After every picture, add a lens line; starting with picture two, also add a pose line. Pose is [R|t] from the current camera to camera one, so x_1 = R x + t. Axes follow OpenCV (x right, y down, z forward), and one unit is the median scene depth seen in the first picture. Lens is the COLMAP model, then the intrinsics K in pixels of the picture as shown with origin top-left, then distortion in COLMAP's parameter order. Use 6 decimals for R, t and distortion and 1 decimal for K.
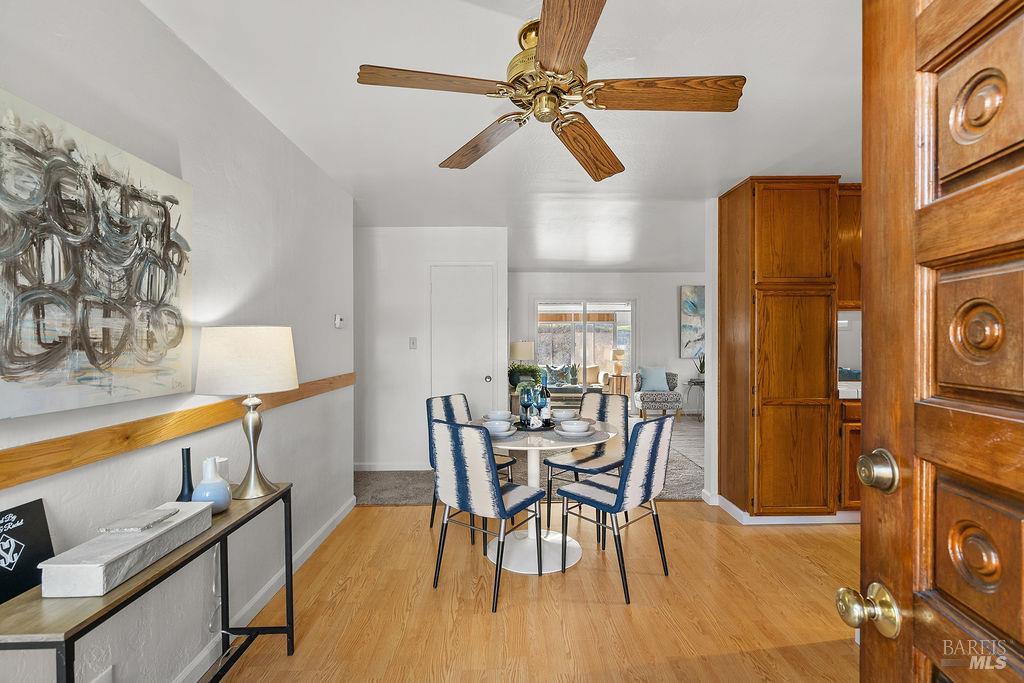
lens RADIAL K [[461.9, 0, 514.9], [0, 461.9, 343.2], [0, 0, 1]] dist [-0.008235, 0.000220]
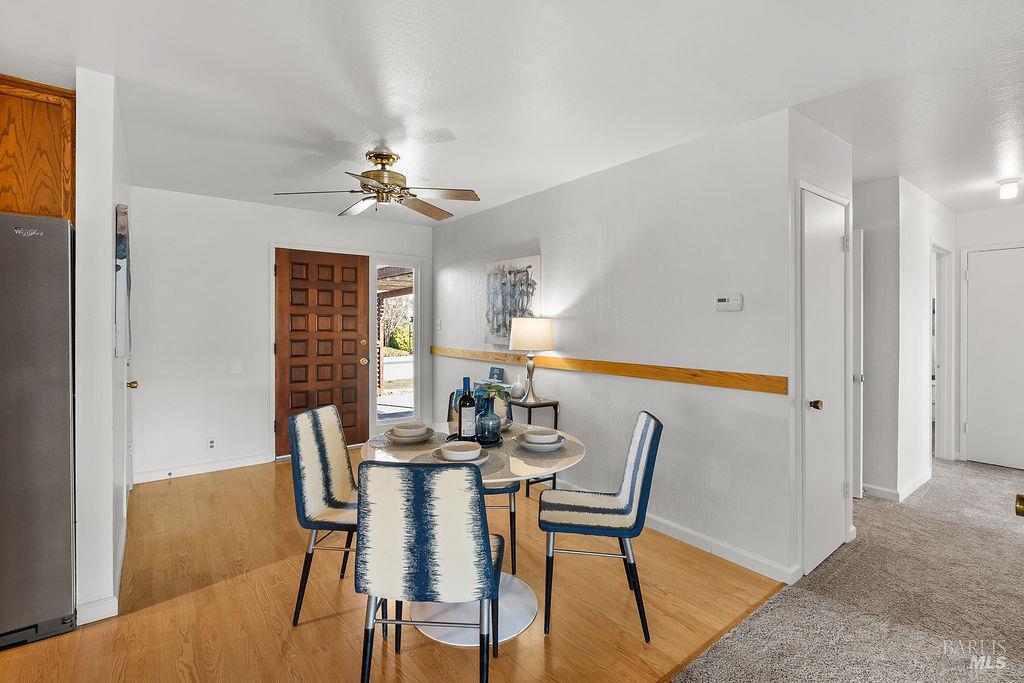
lens RADIAL K [[472.1, 0, 504.6], [0, 472.1, 329.8], [0, 0, 1]] dist [-0.003140, 0.000312]
pose [[-0.818680, 0.007627, -0.574199, 0.851451], [-0.004558, 0.999794, 0.019779, -0.029519], [0.574231, 0.018810, -0.818477, 3.192729]]
